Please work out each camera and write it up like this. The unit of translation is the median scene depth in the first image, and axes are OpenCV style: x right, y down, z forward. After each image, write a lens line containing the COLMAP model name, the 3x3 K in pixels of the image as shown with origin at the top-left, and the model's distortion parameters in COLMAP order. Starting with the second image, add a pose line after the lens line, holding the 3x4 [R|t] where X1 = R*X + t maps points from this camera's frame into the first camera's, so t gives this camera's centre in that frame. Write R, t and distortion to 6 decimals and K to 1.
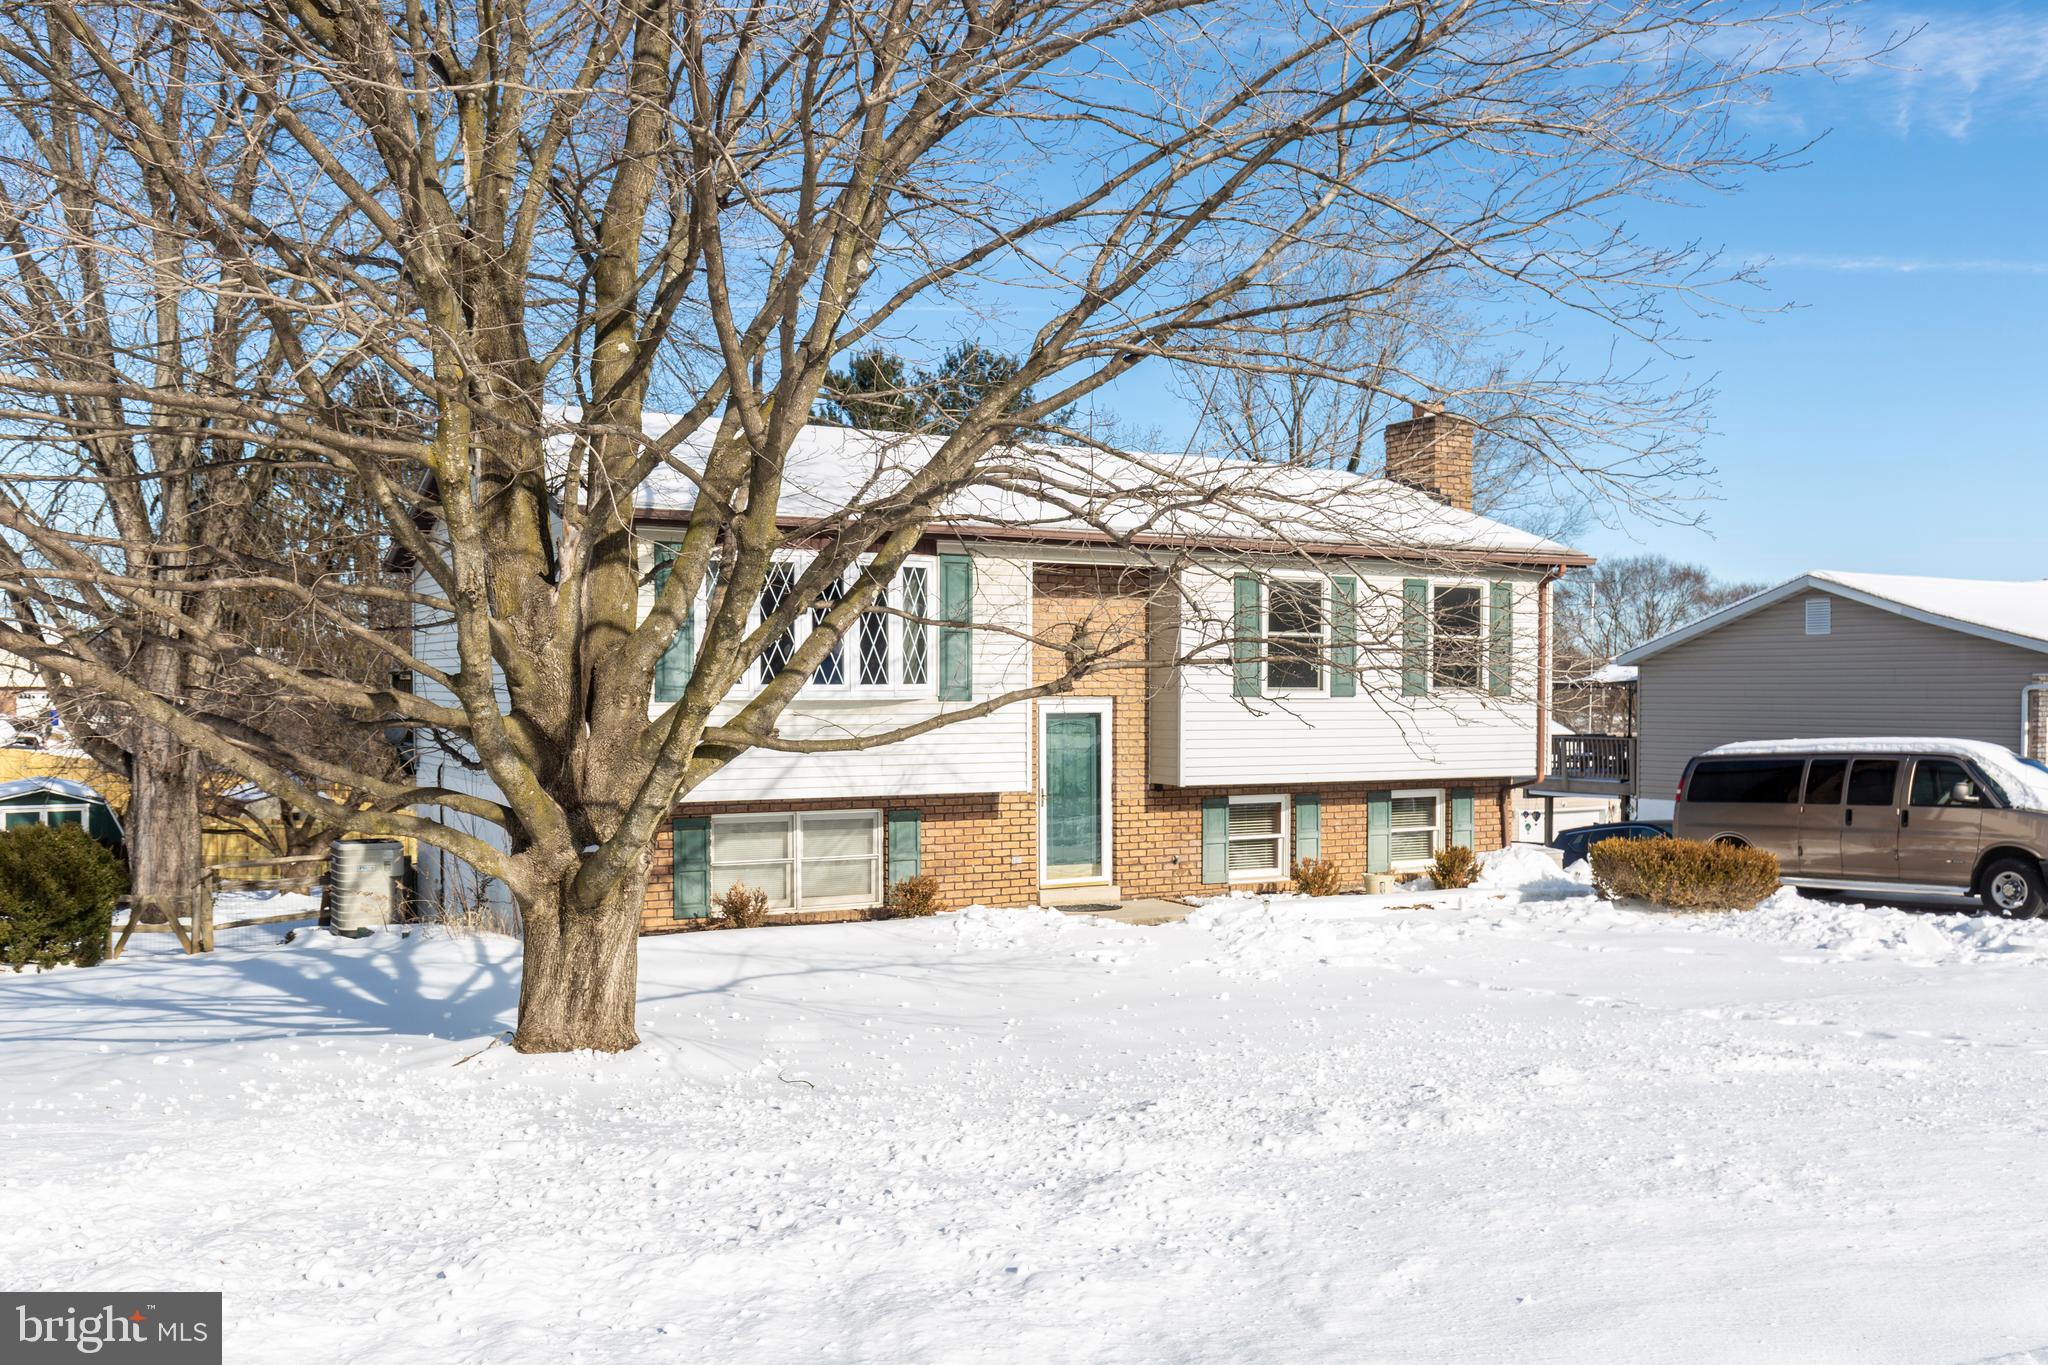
lens RADIAL K [[1877.1, 0, 929.1], [0, 1877.1, 689.0], [0, 0, 1]] dist [0.004981, 0.001494]
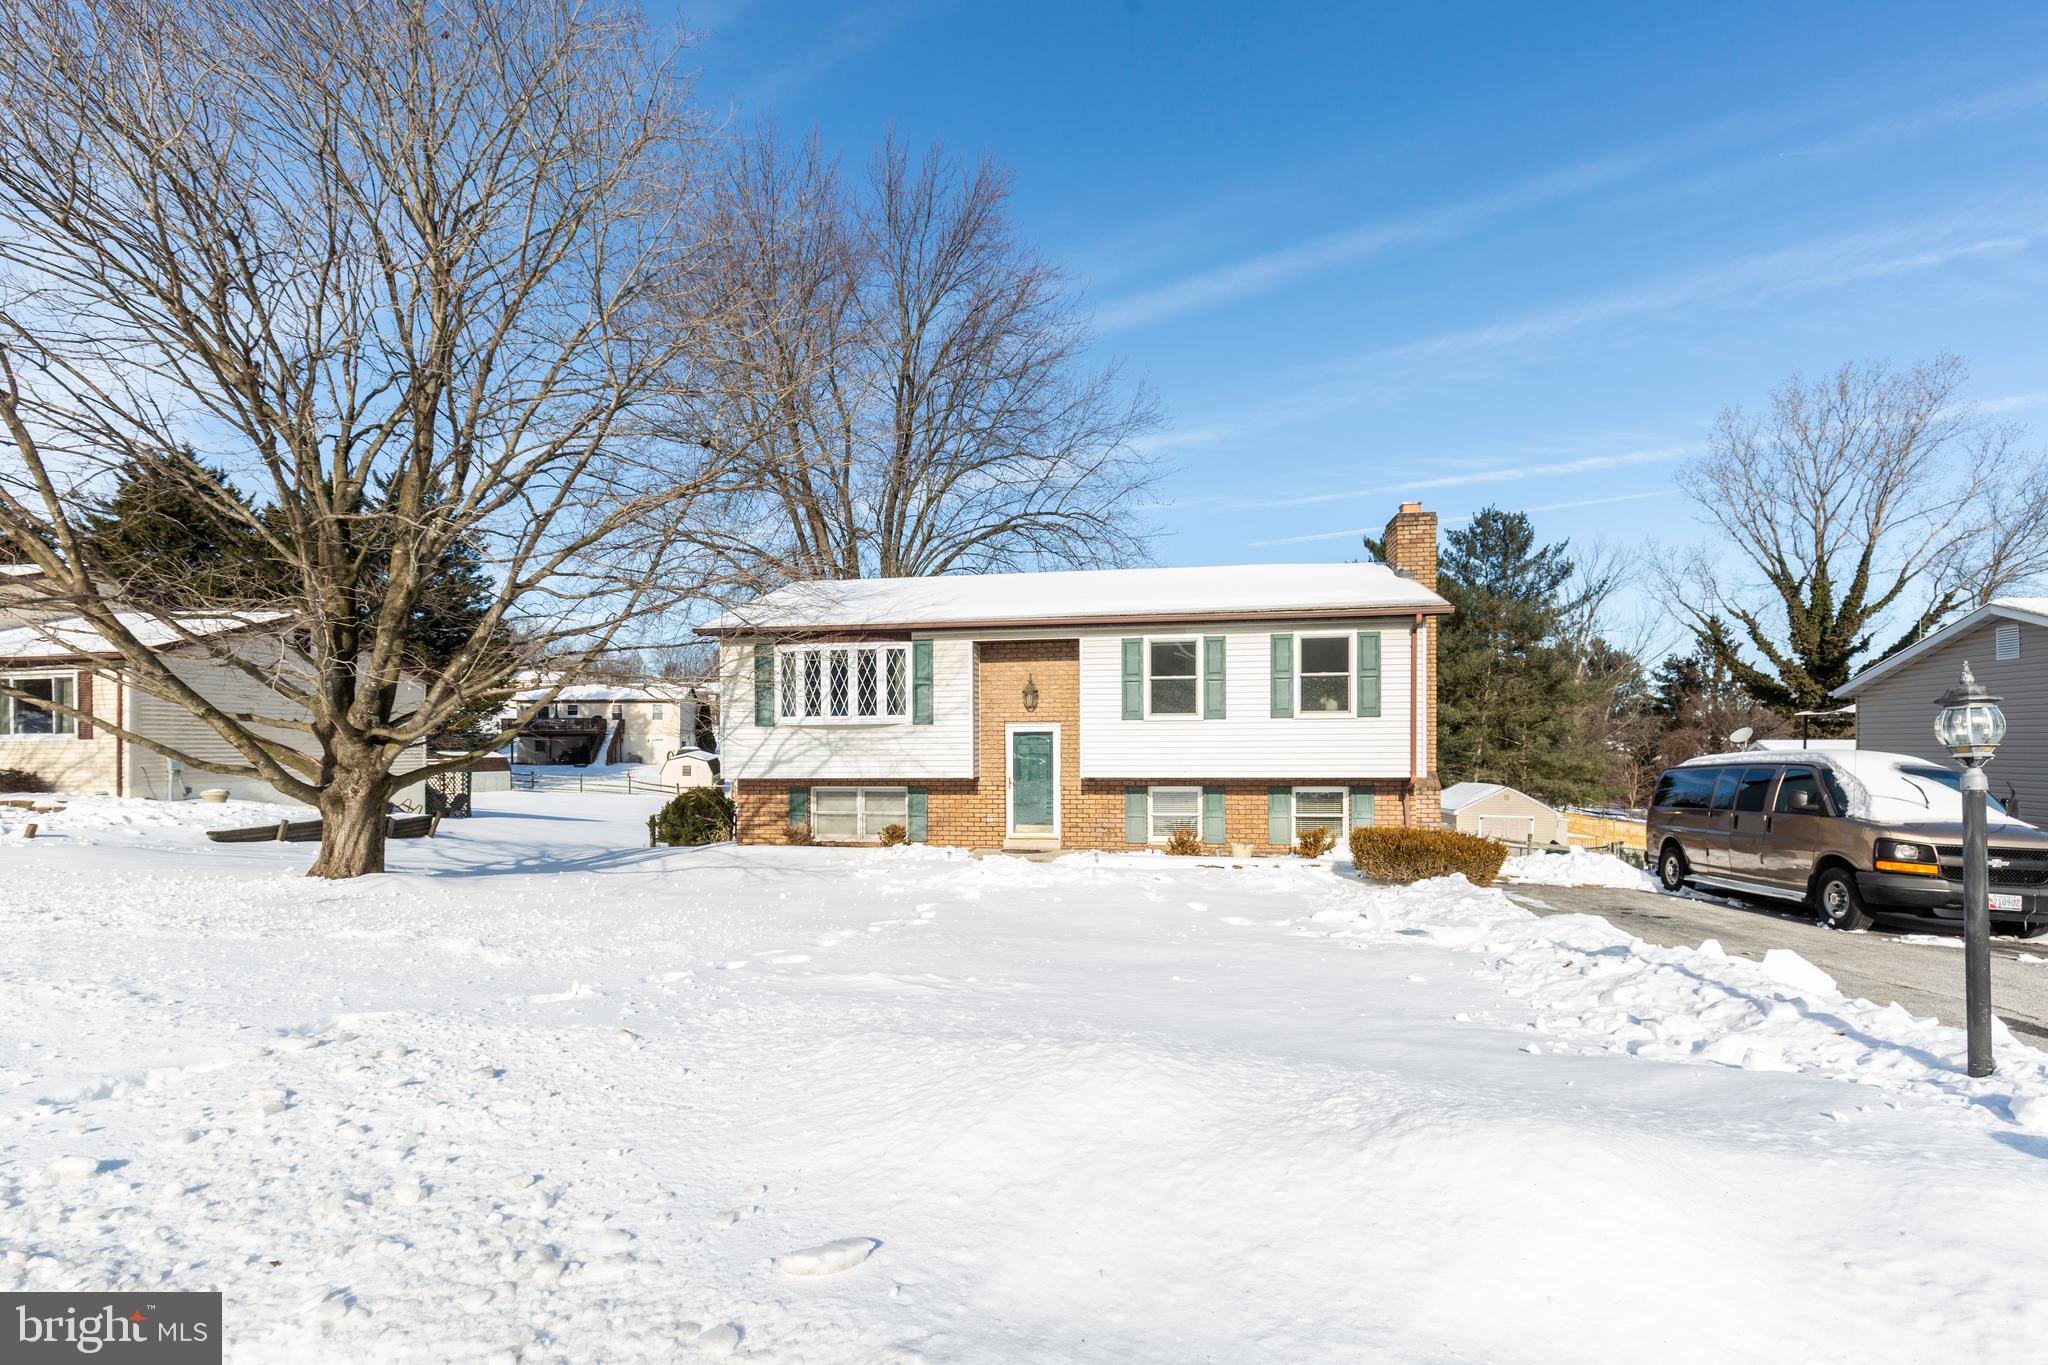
lens RADIAL K [[951.2, 0, 959.9], [0, 951.2, 725.5], [0, 0, 1]] dist [0.014225, -0.000172]
pose [[0.770133, -0.017193, -0.637652, 0.556572], [0.006459, 0.999796, -0.019157, 0.022597], [0.637851, 0.010635, 0.770087, 0.321144]]
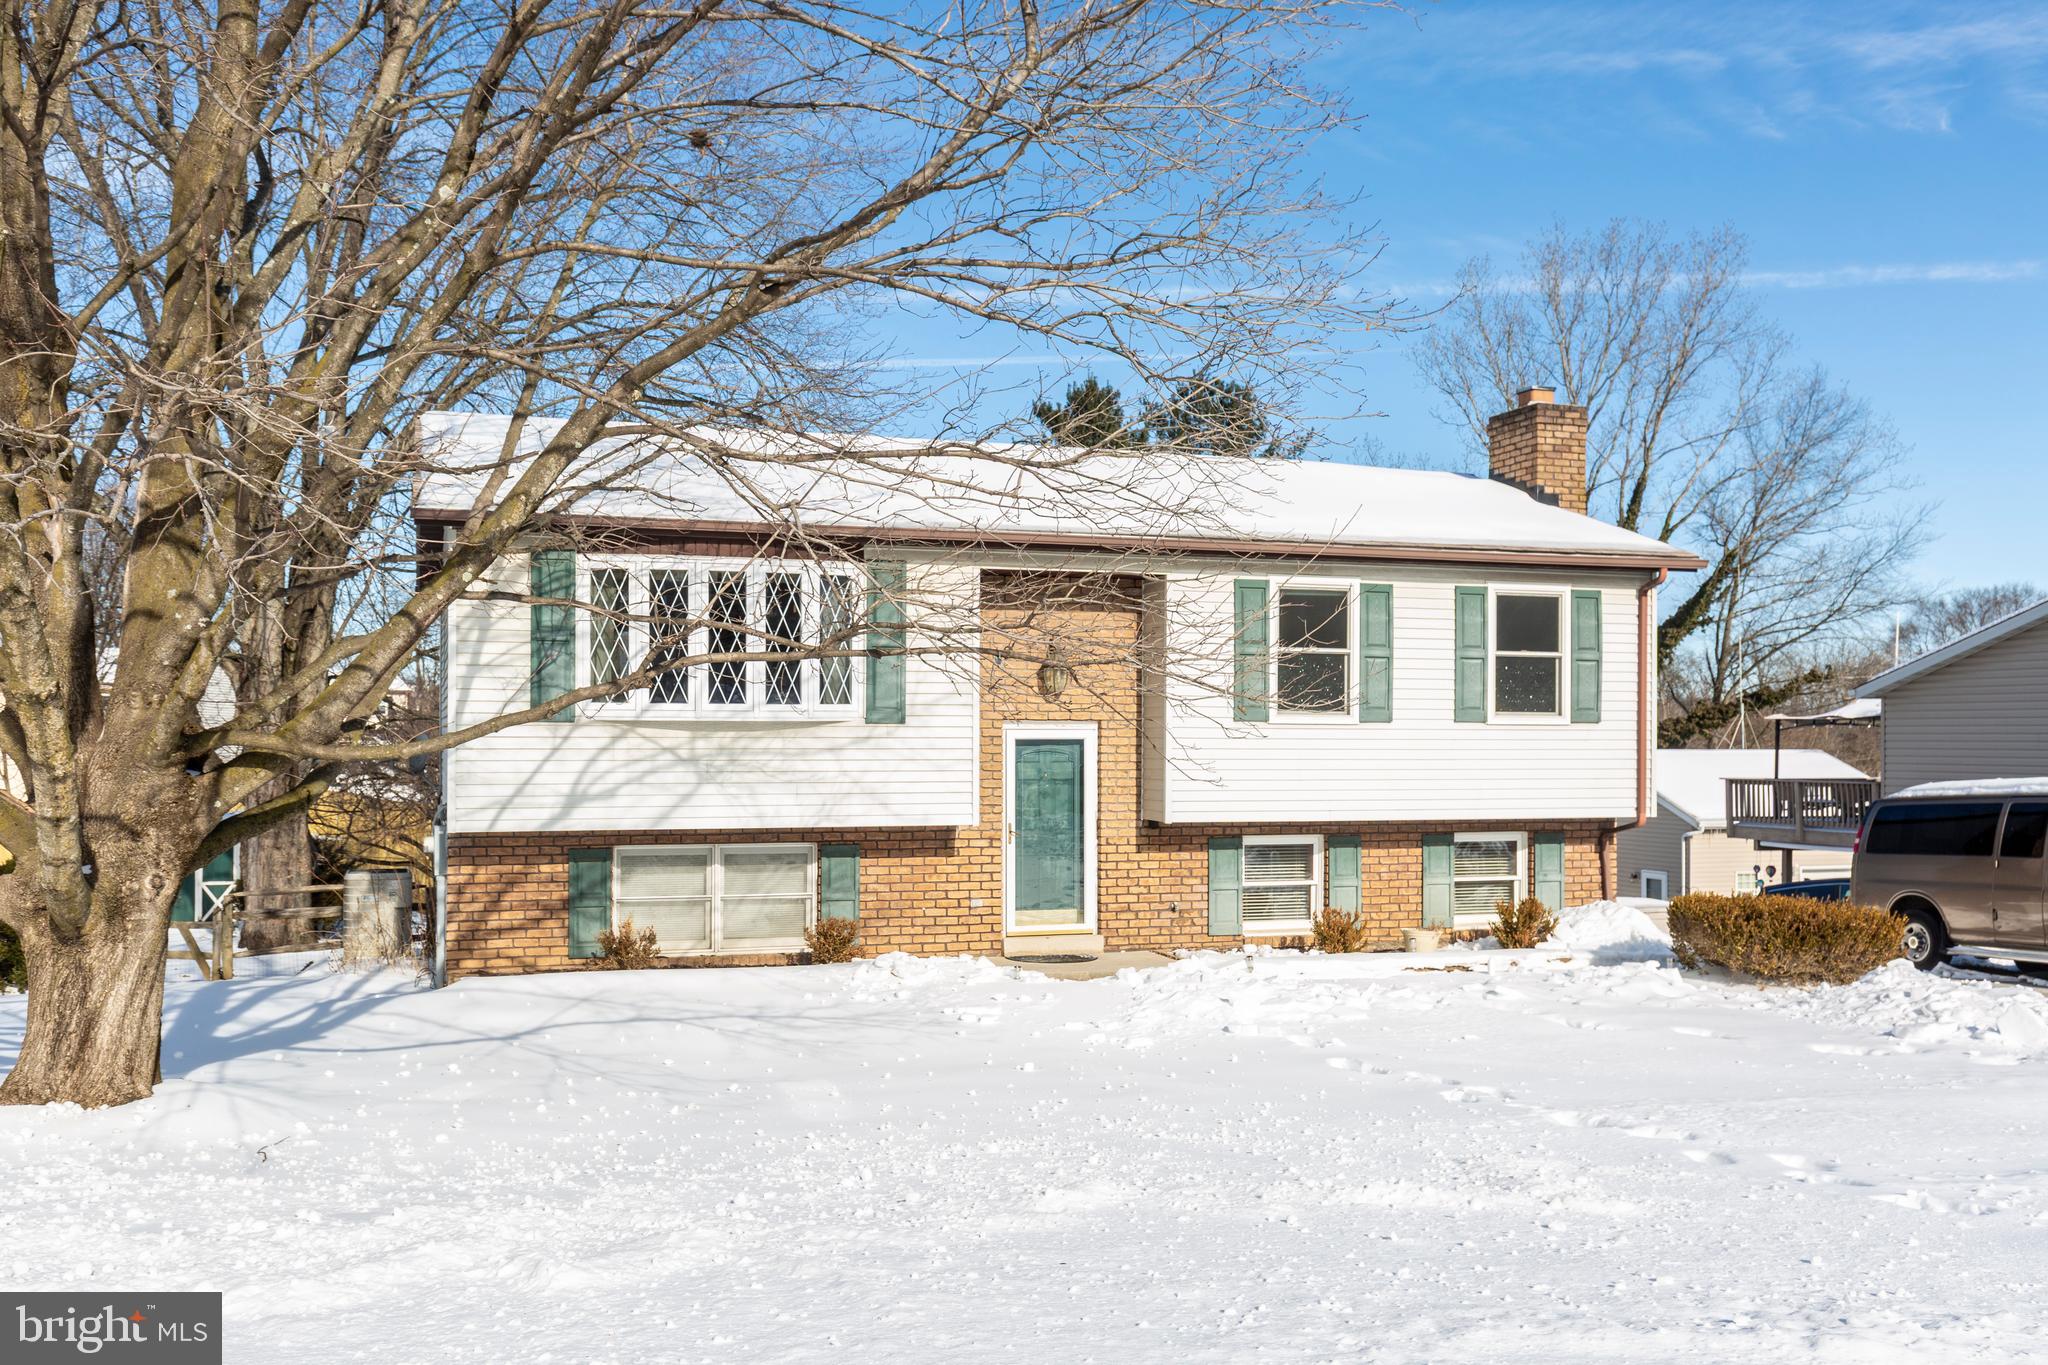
lens RADIAL K [[1846.9, 0, 899.1], [0, 1846.9, 684.3], [0, 0, 1]] dist [0.009272, 0.001446]
pose [[0.977973, -0.003369, -0.208705, 0.190321], [-0.002729, 0.999578, -0.028924, 0.012260], [0.208715, 0.028856, 0.977551, 0.126374]]
